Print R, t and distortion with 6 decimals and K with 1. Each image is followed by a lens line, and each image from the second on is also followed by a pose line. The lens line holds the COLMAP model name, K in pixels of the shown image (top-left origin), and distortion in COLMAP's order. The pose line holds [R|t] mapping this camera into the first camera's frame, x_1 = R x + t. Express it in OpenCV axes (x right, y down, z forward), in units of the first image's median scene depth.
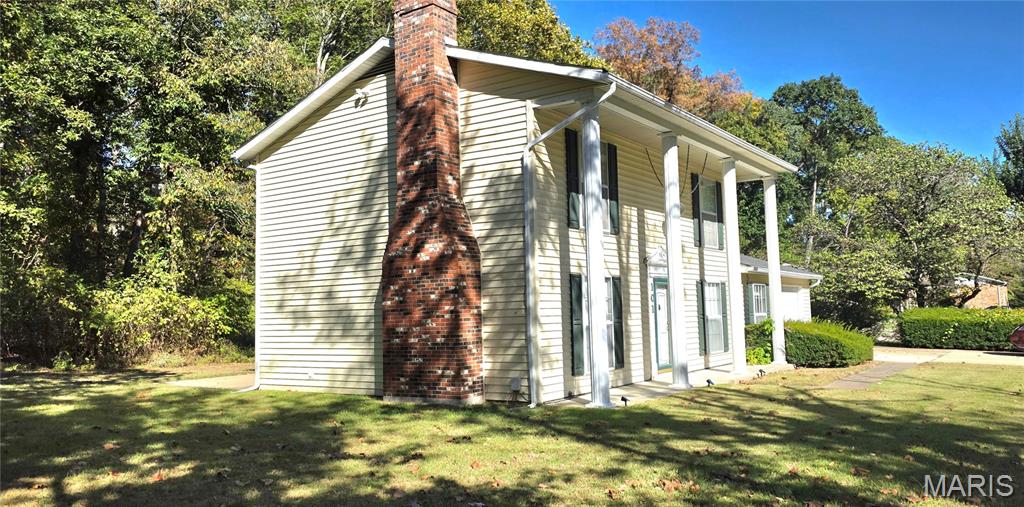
lens RADIAL K [[685.5, 0, 512.0], [0, 685.5, 253.5], [0, 0, 1]] dist [0.062490, -0.000712]
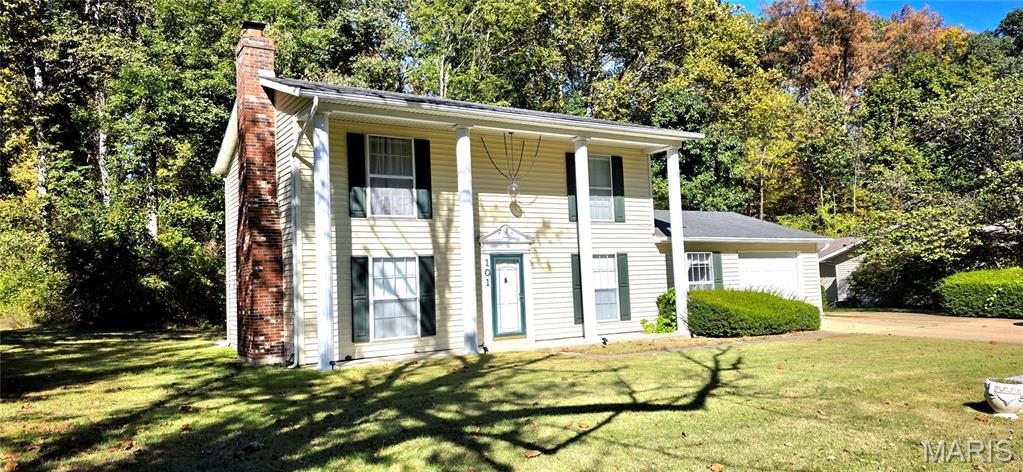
lens RADIAL K [[625.6, 0, 511.5], [0, 625.6, 236.0], [0, 0, 1]] dist [0.040064, -0.000442]
pose [[0.927670, -0.039822, -0.371271, 0.730600], [0.047669, 0.998791, 0.011981, -0.005303], [0.370345, -0.028813, 0.928447, 0.098053]]
